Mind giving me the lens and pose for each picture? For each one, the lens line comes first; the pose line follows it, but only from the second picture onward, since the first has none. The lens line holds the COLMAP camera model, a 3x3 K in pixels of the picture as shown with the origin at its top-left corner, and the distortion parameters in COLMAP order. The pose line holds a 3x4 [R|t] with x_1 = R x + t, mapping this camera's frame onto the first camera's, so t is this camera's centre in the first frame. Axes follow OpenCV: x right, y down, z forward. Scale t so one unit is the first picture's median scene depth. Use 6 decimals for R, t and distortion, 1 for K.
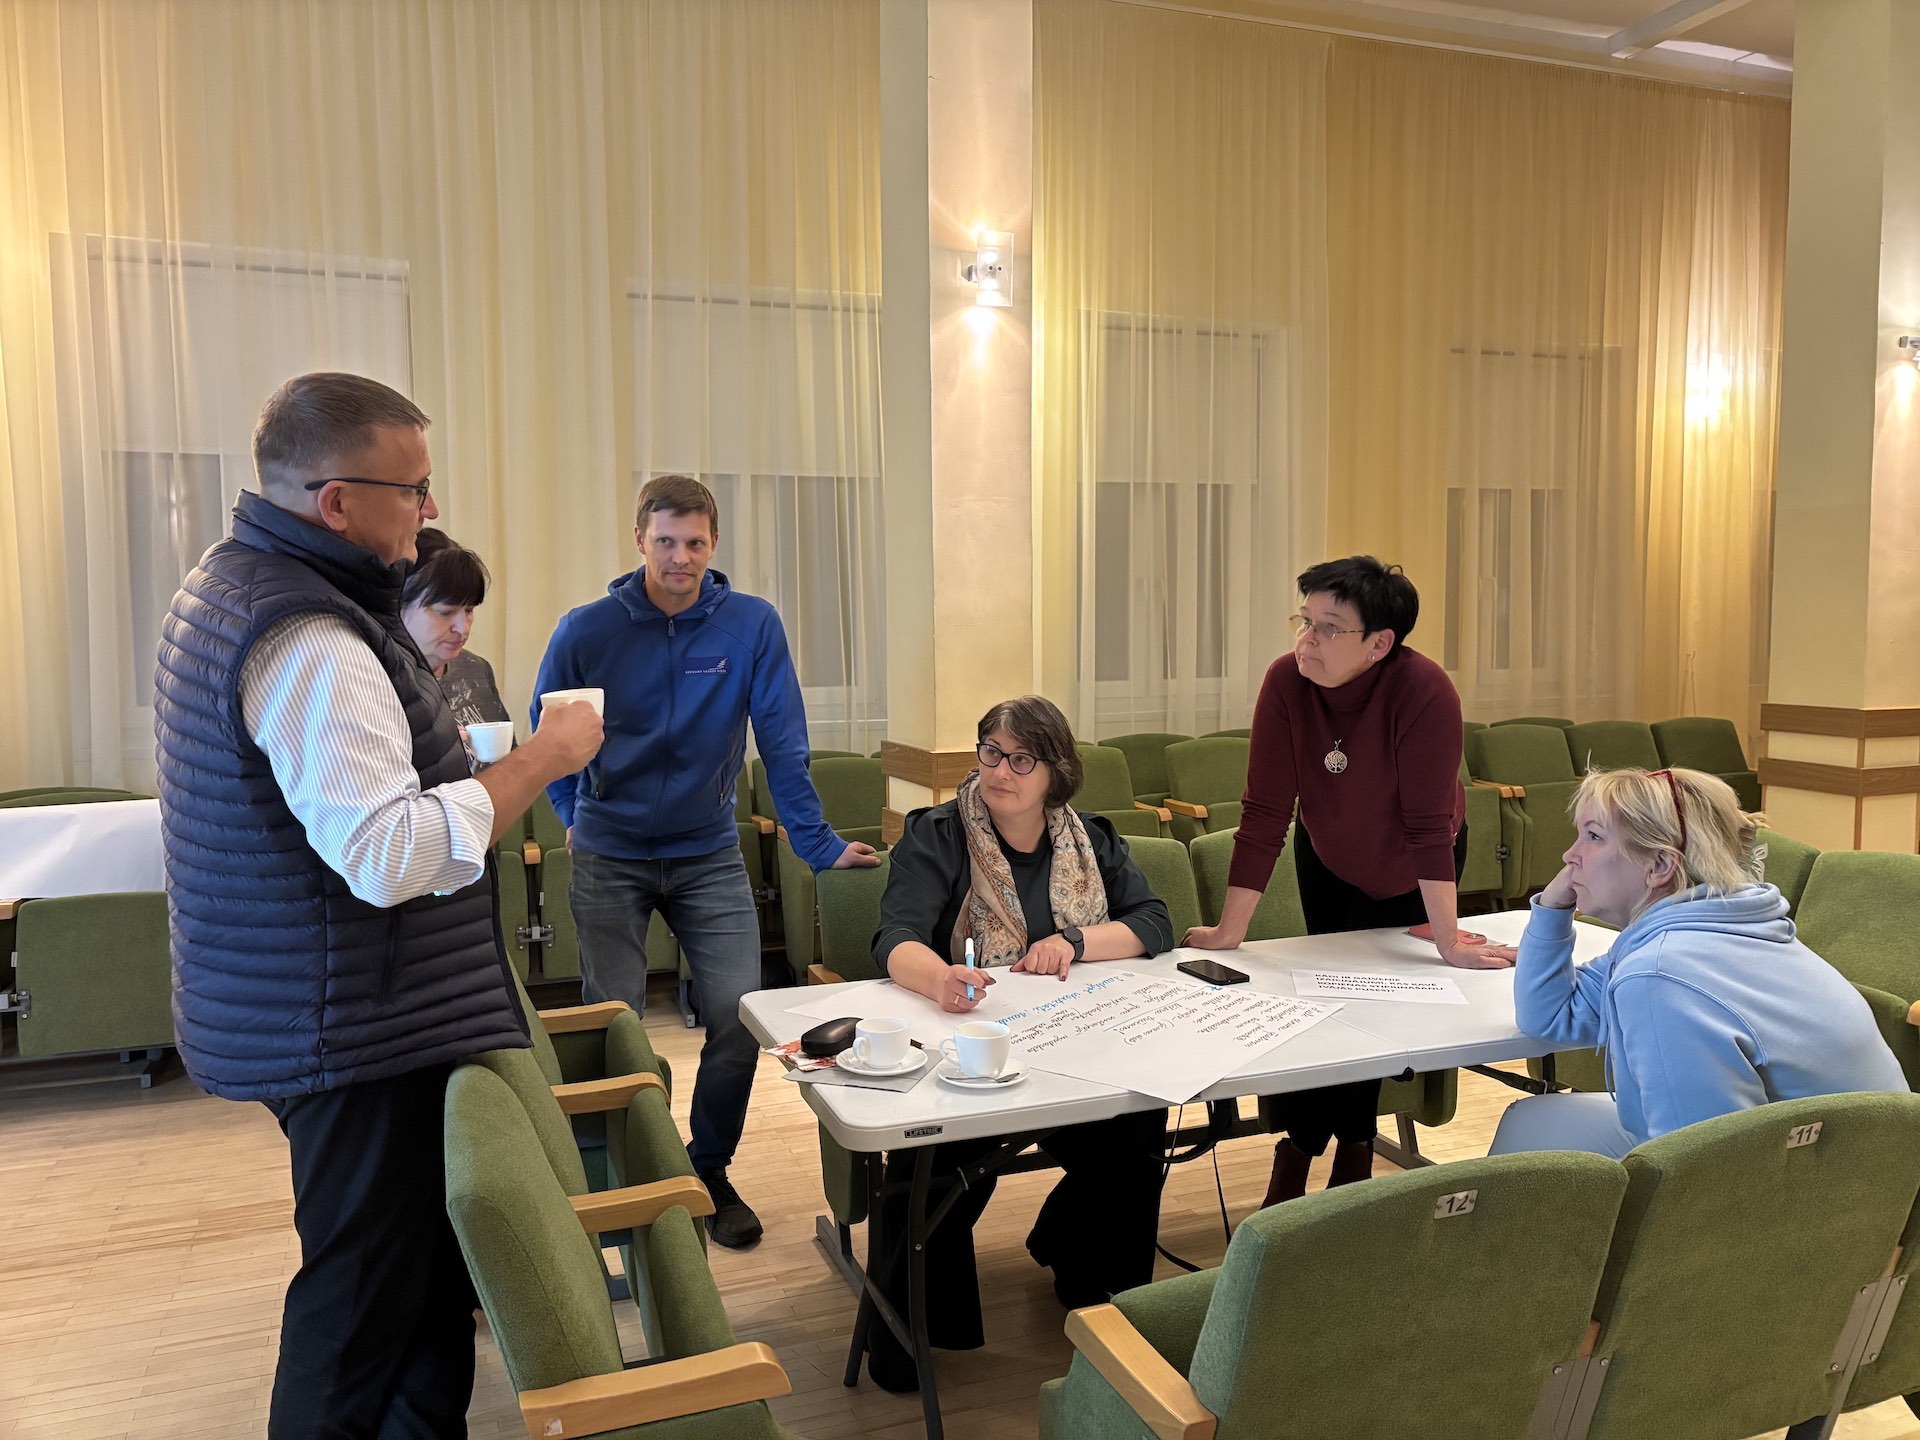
lens RADIAL K [[1462.9, 0, 960.2], [0, 1462.9, 731.6], [0, 0, 1]] dist [0.043908, -0.006117]
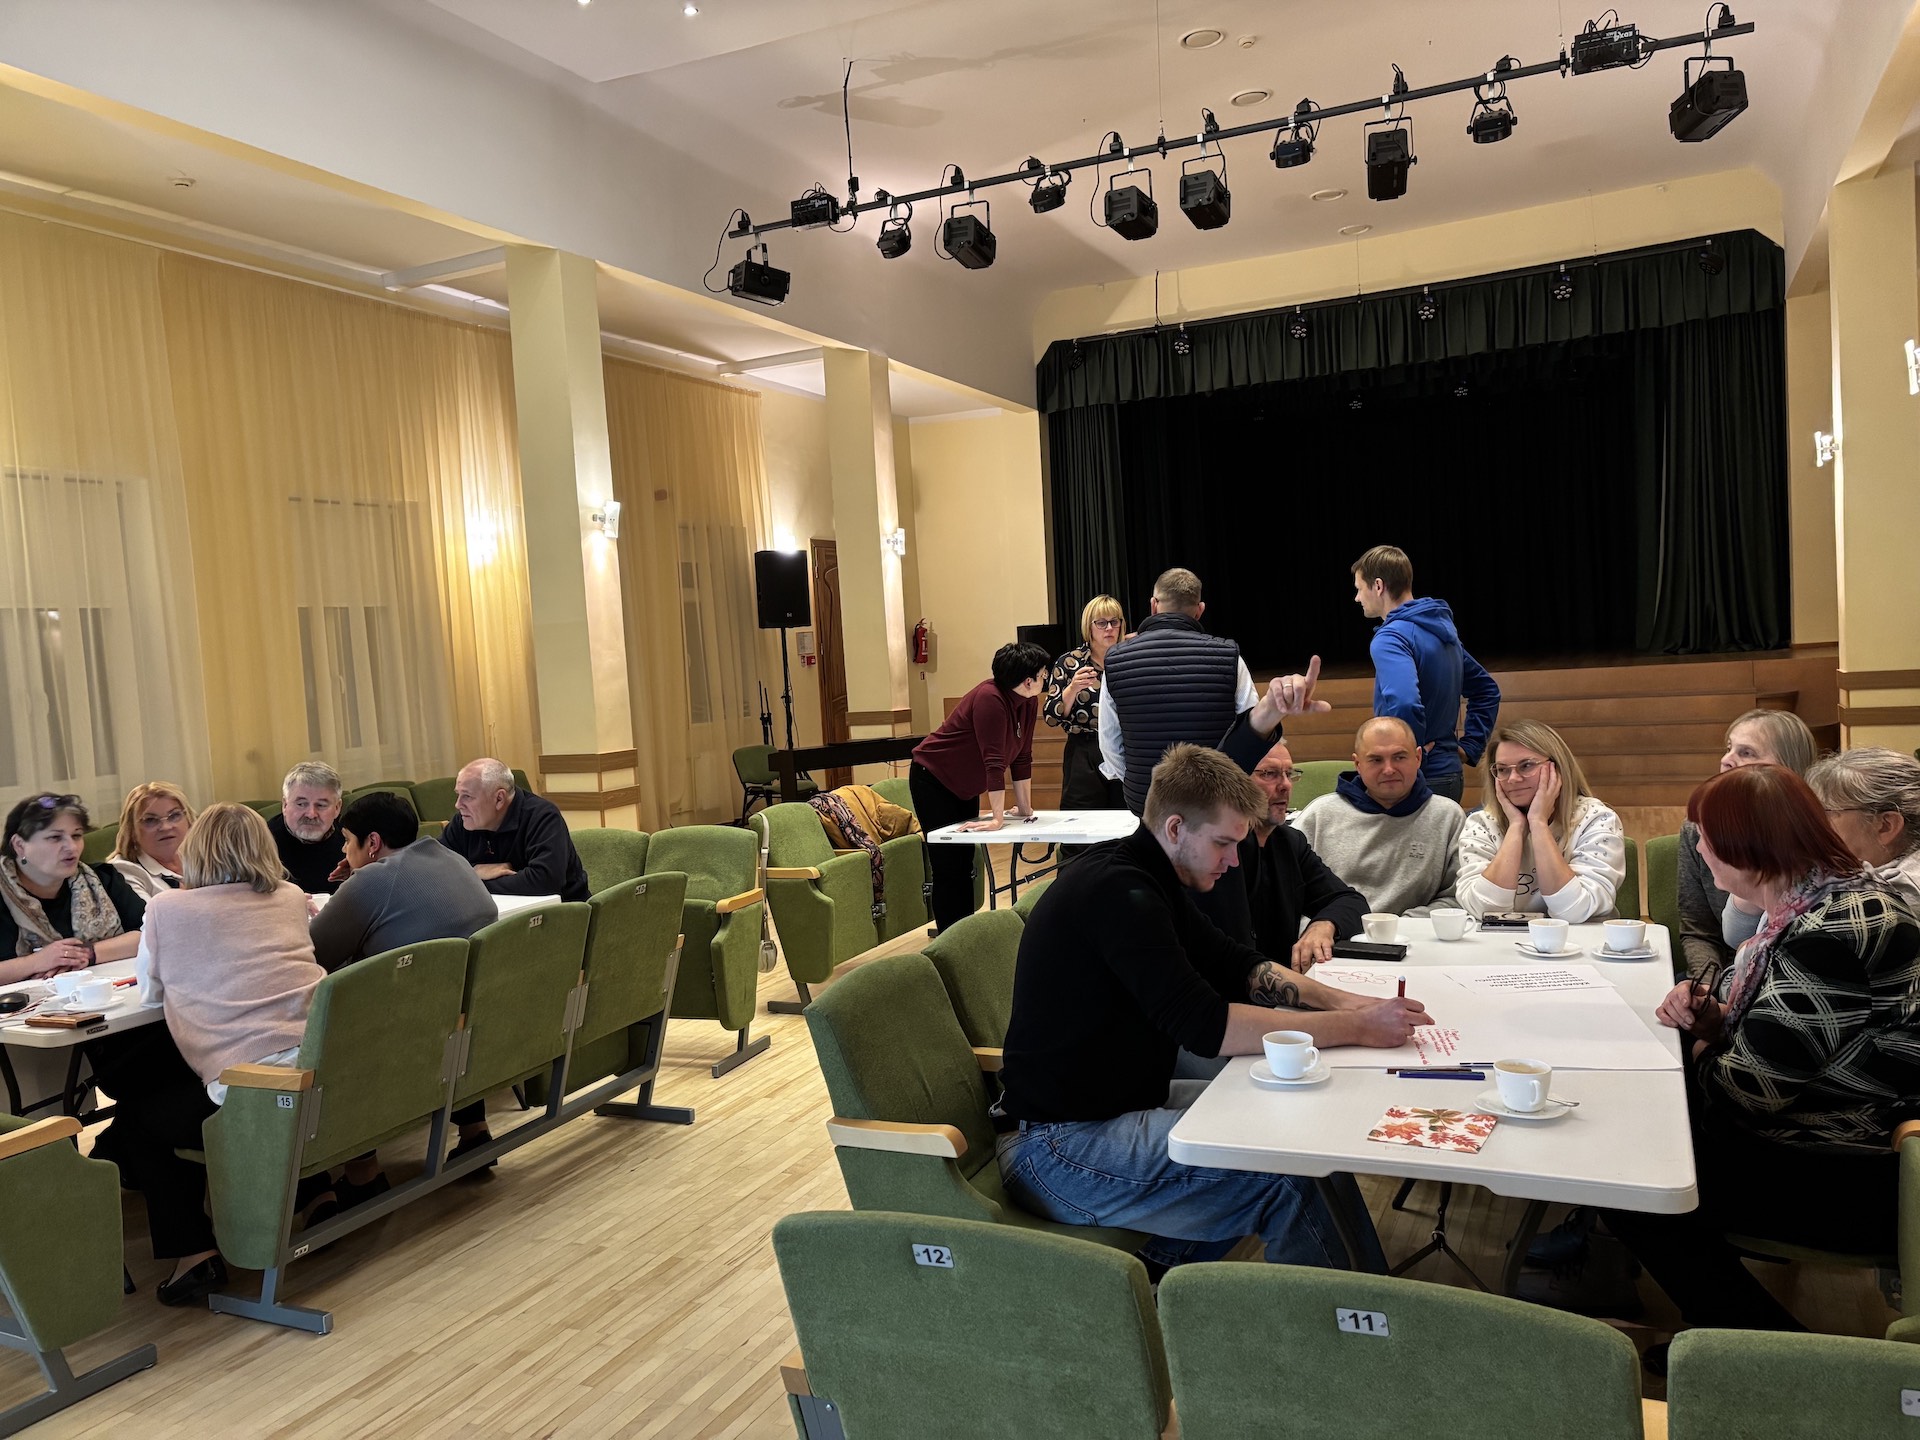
lens RADIAL K [[1462.9, 0, 960.2], [0, 1462.9, 731.6], [0, 0, 1]] dist [0.043908, -0.006117]
pose [[0.723194, -0.069251, 0.687165, -0.151201], [0.106910, 0.994192, -0.012323, 0.019434], [-0.682320, 0.082377, 0.726397, -0.334338]]
